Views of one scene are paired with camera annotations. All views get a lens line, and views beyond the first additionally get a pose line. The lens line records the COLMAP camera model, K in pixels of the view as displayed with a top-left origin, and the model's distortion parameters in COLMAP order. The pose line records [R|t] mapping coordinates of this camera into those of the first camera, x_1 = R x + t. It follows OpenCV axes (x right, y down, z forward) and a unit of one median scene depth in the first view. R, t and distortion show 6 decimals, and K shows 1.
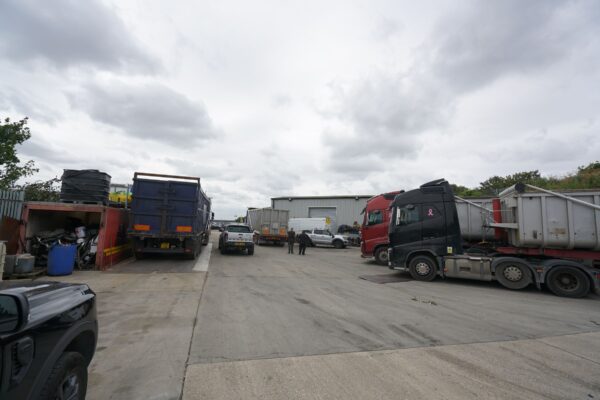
lens RADIAL K [[266.9, 0, 301.8], [0, 266.9, 199.5], [0, 0, 1]] dist [-0.002052, 0.000586]
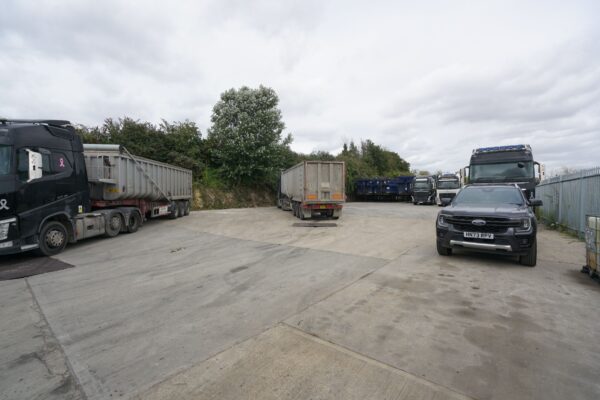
lens RADIAL K [[266.9, 0, 301.8], [0, 266.9, 199.5], [0, 0, 1]] dist [-0.002052, 0.000586]
pose [[-0.558022, -0.055781, 0.827949, -0.538629], [-0.102052, 0.994778, -0.001761, 0.085759], [-0.823527, -0.085477, -0.560801, 0.880110]]
